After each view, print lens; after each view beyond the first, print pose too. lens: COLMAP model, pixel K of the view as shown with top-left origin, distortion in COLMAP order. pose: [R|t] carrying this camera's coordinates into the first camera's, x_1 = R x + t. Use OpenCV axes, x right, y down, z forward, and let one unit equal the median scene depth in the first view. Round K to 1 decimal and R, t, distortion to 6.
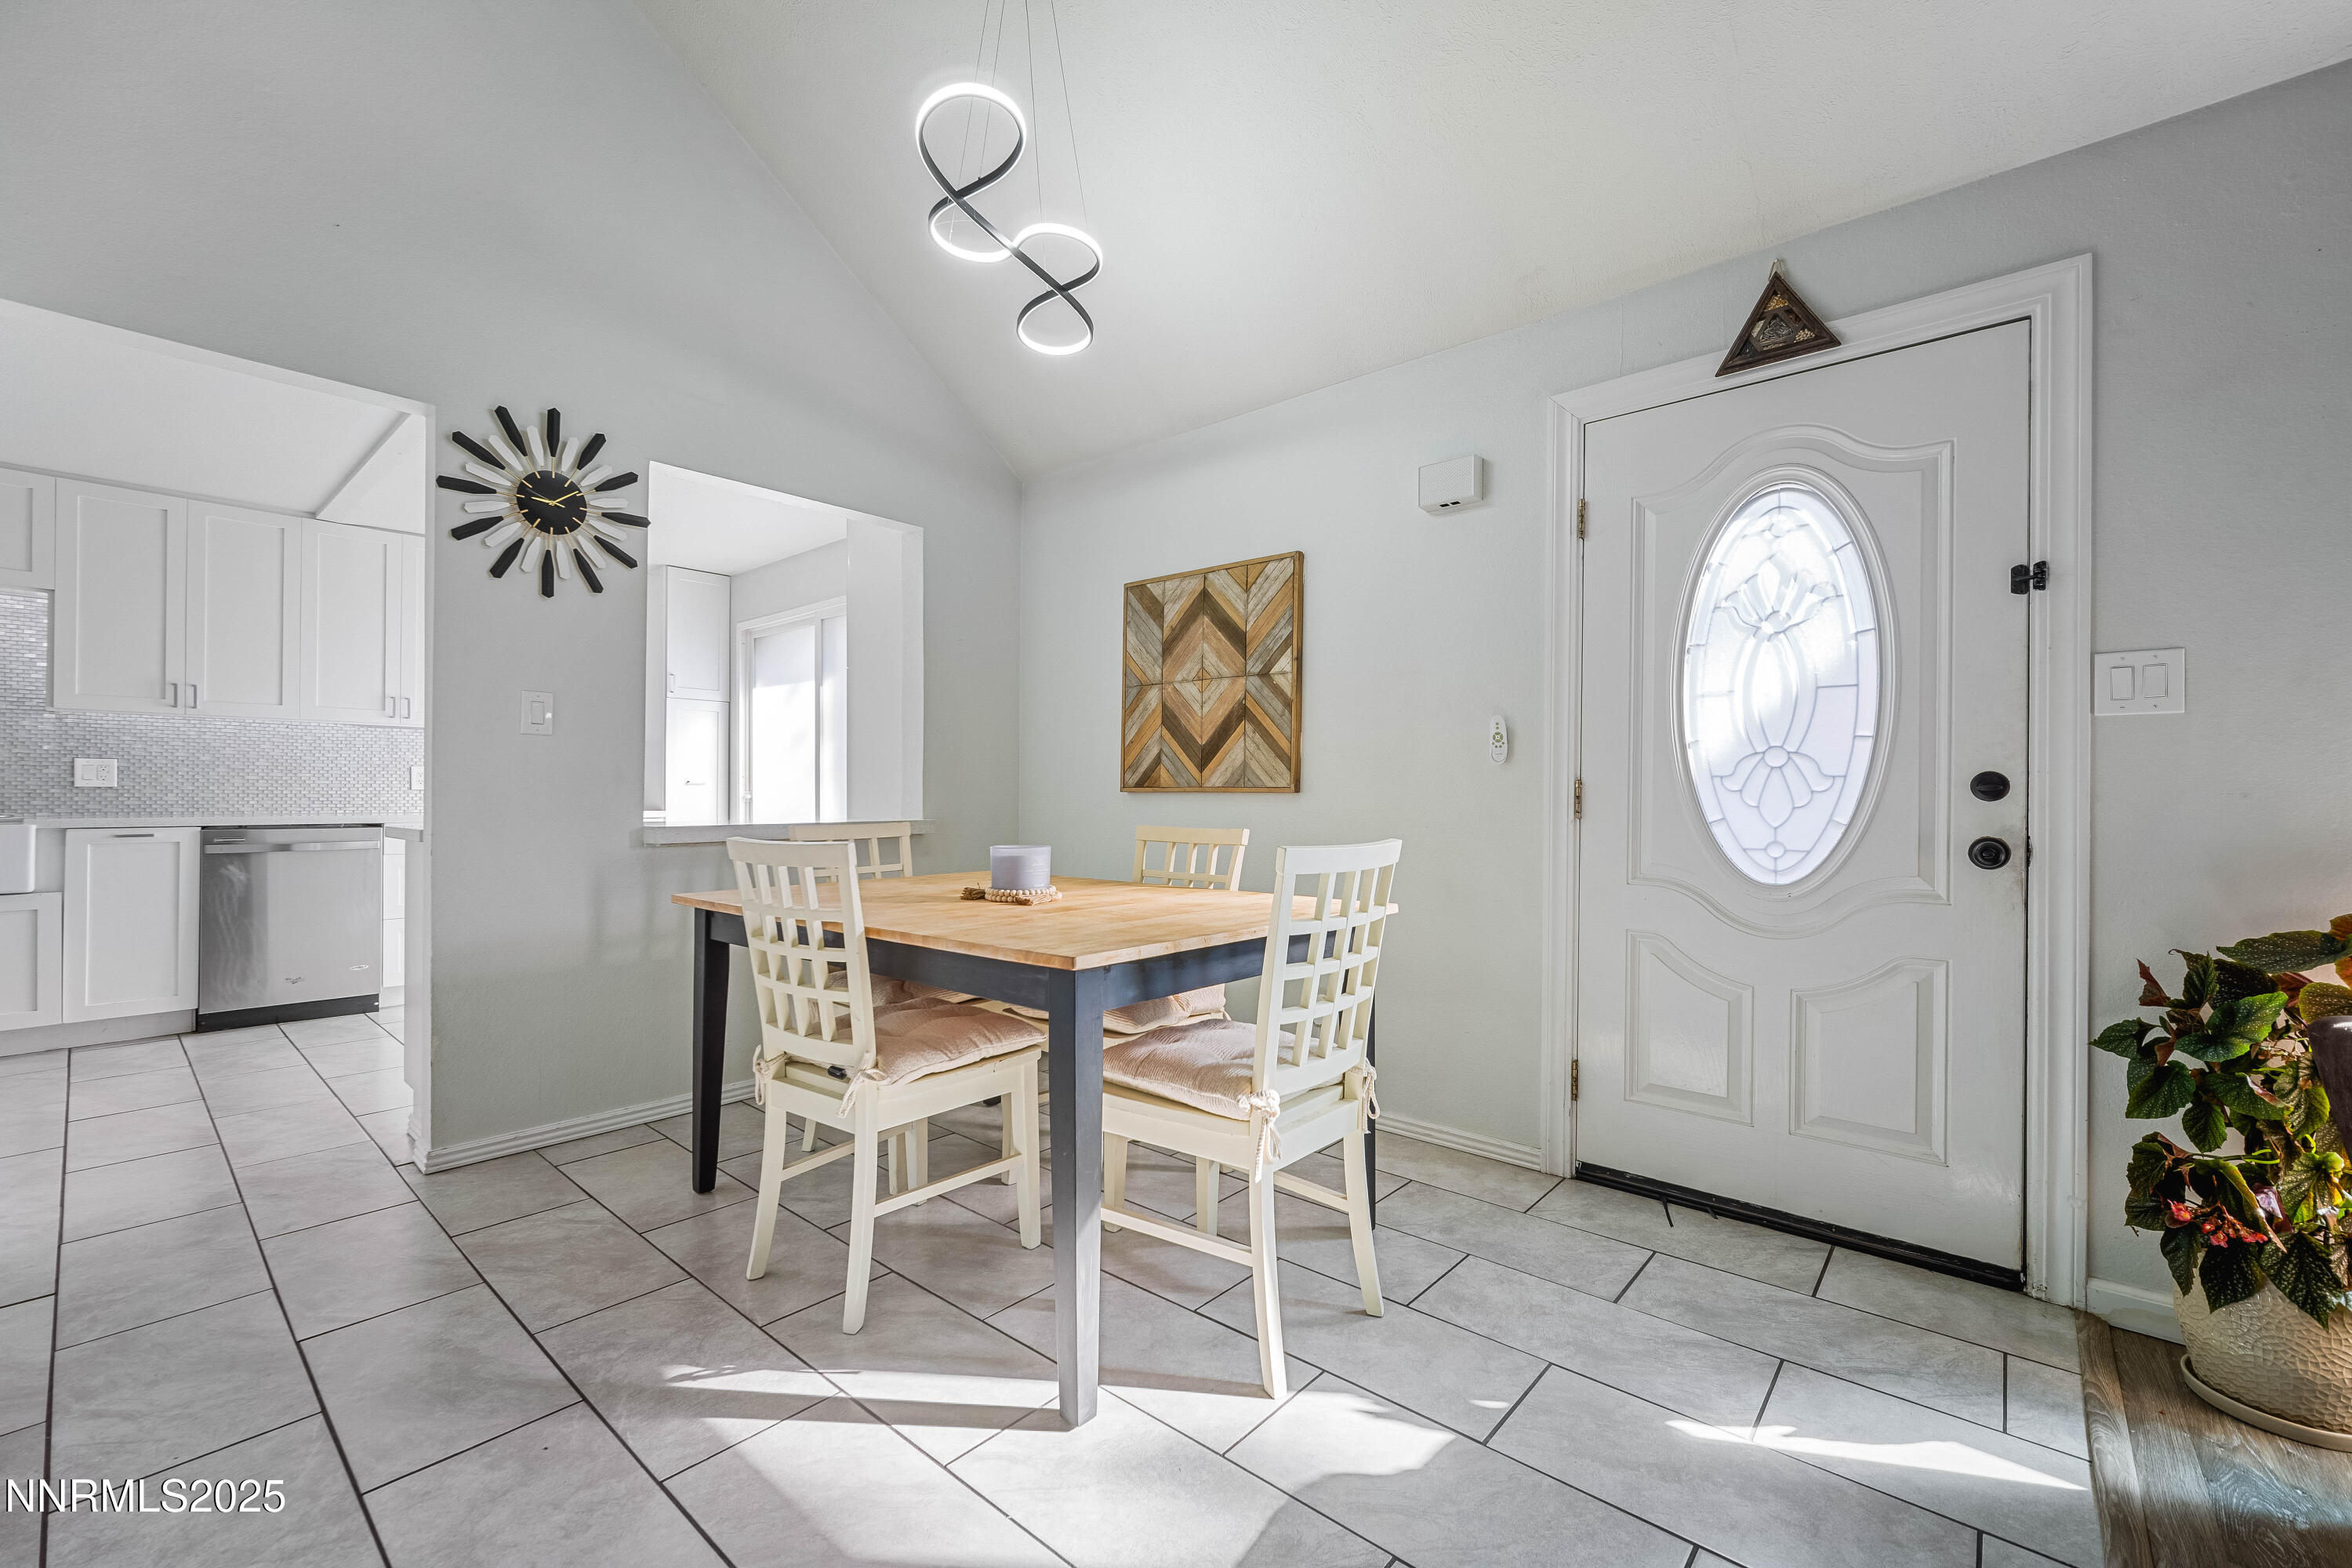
lens RADIAL K [[957.9, 0, 1169.8], [0, 957.9, 792.9], [0, 0, 1]] dist [-0.001581, 0.000649]
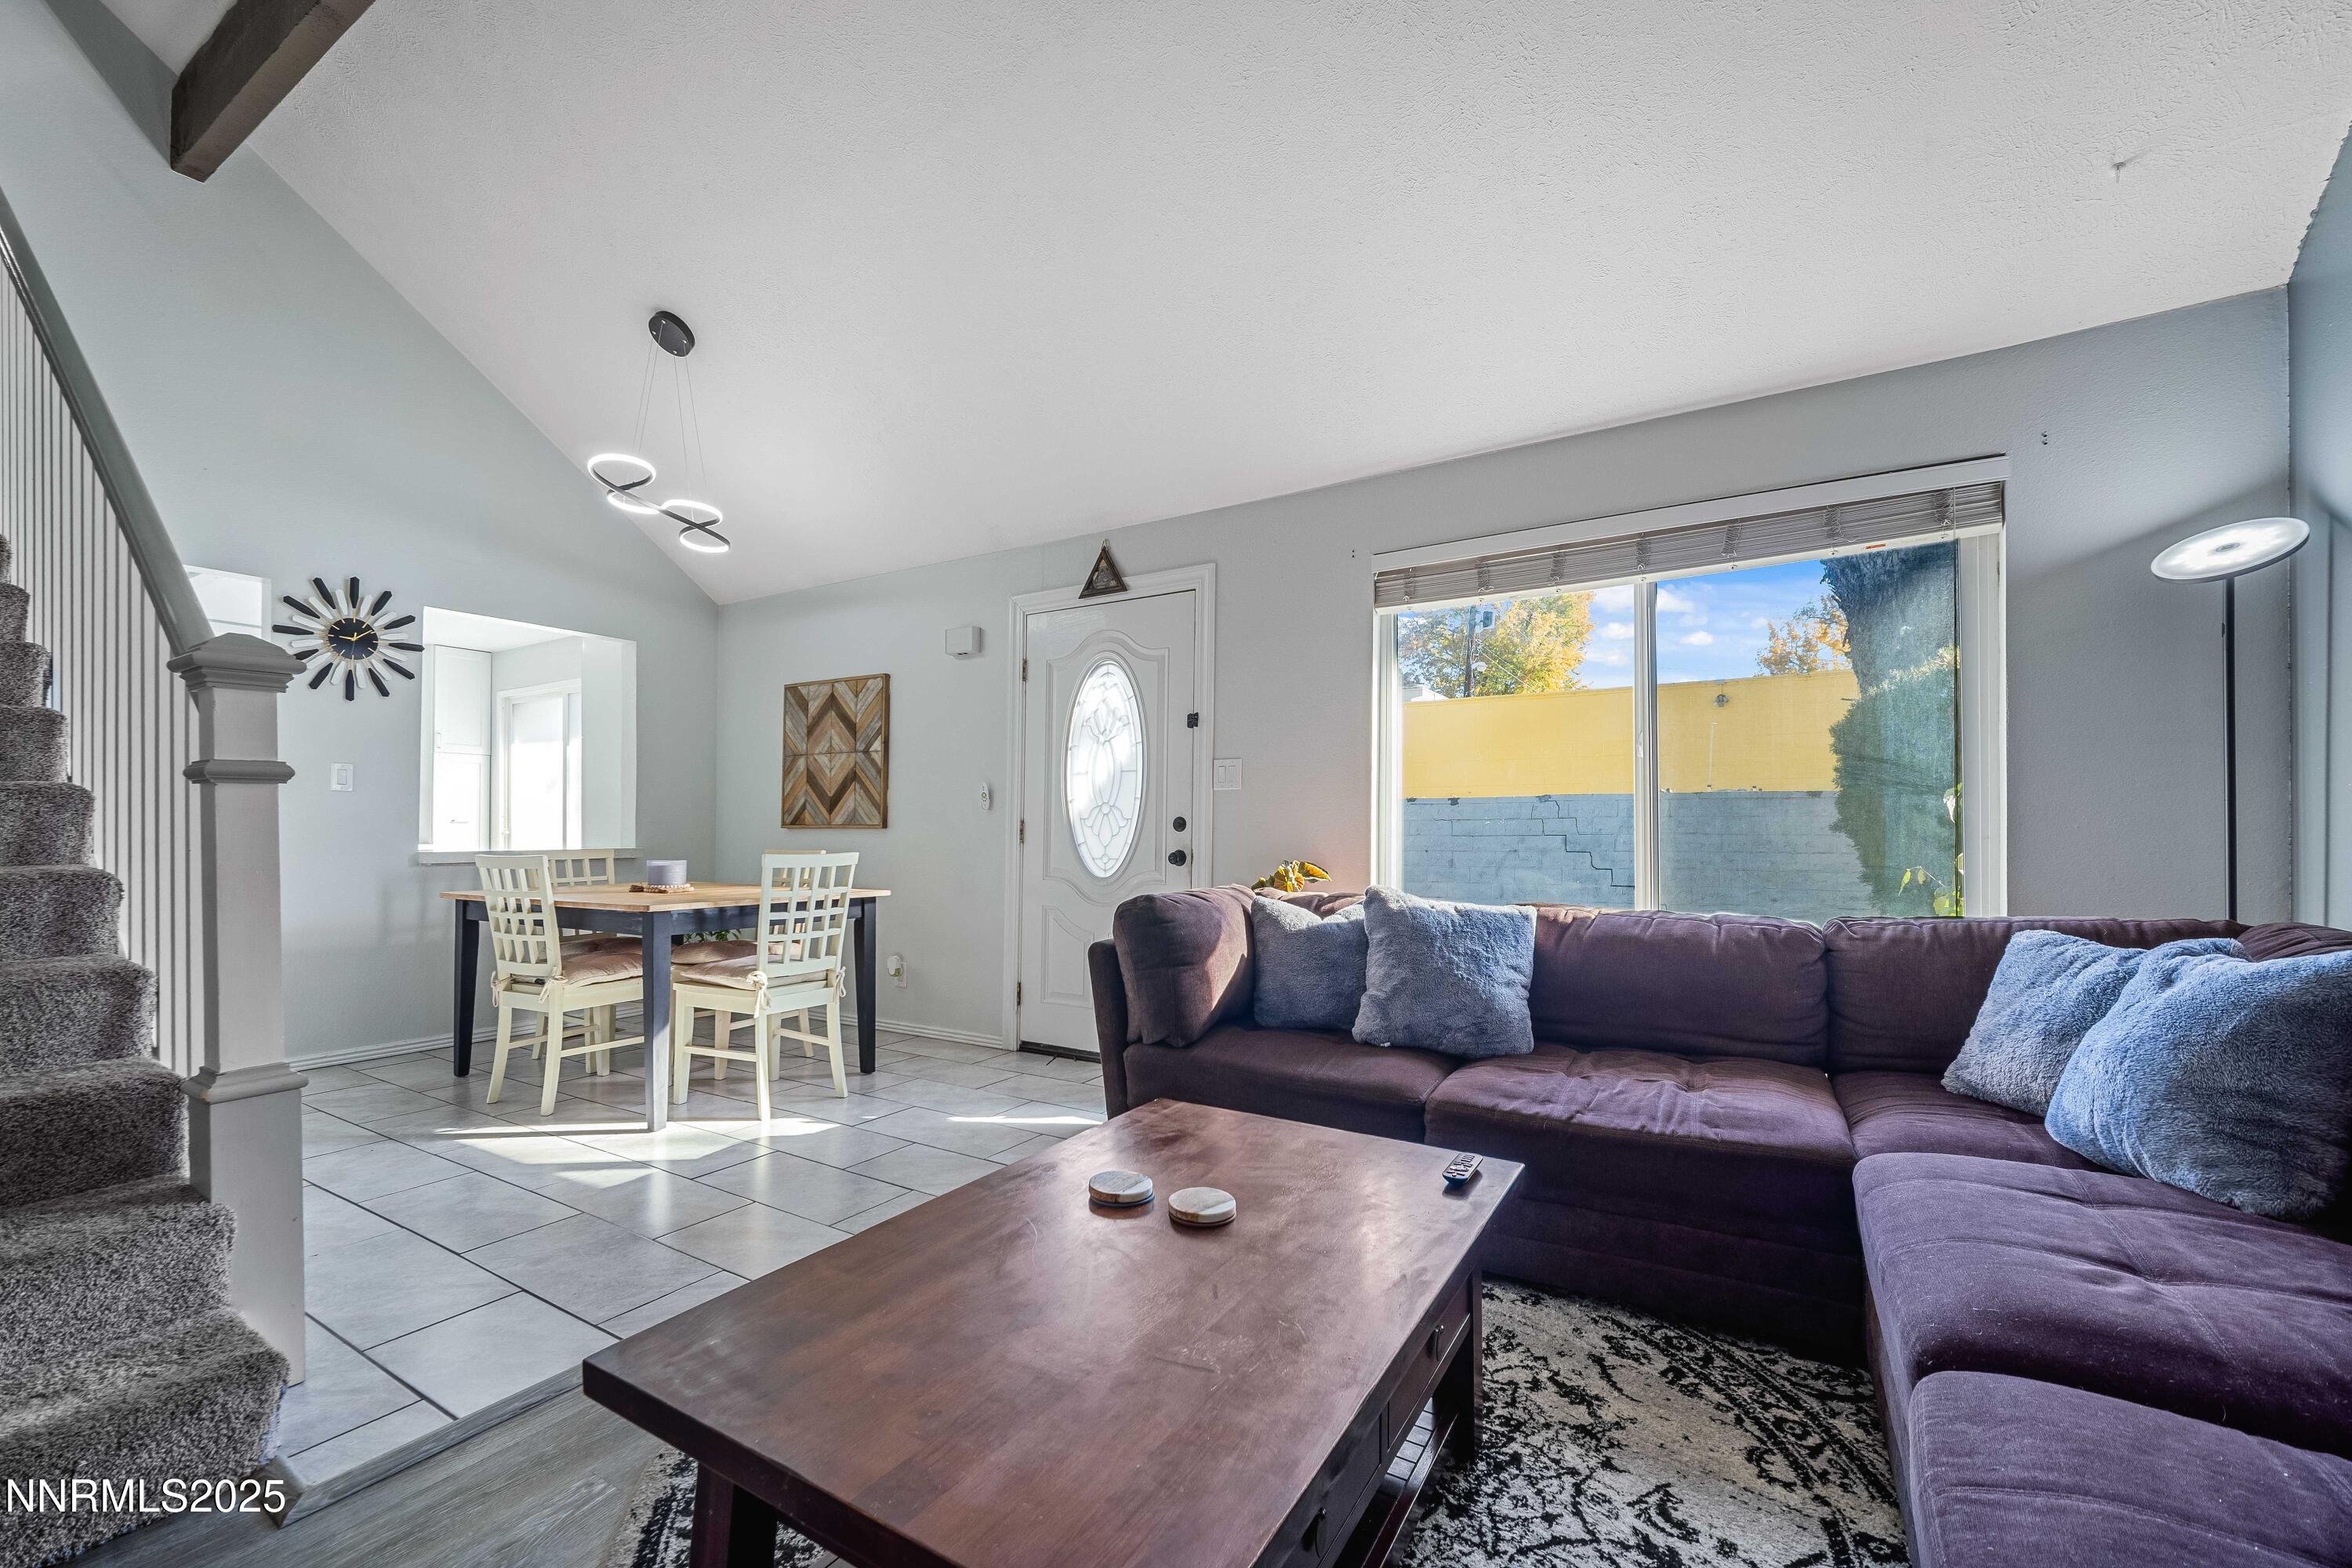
lens RADIAL K [[957.9, 0, 1157.3], [0, 957.9, 815.5], [0, 0, 1]] dist [-0.001581, 0.000649]
pose [[0.986149, -0.001311, 0.165860, 0.405665], [0.003129, 0.999938, -0.010703, -0.003480], [-0.165835, 0.011073, 0.986091, -0.795044]]
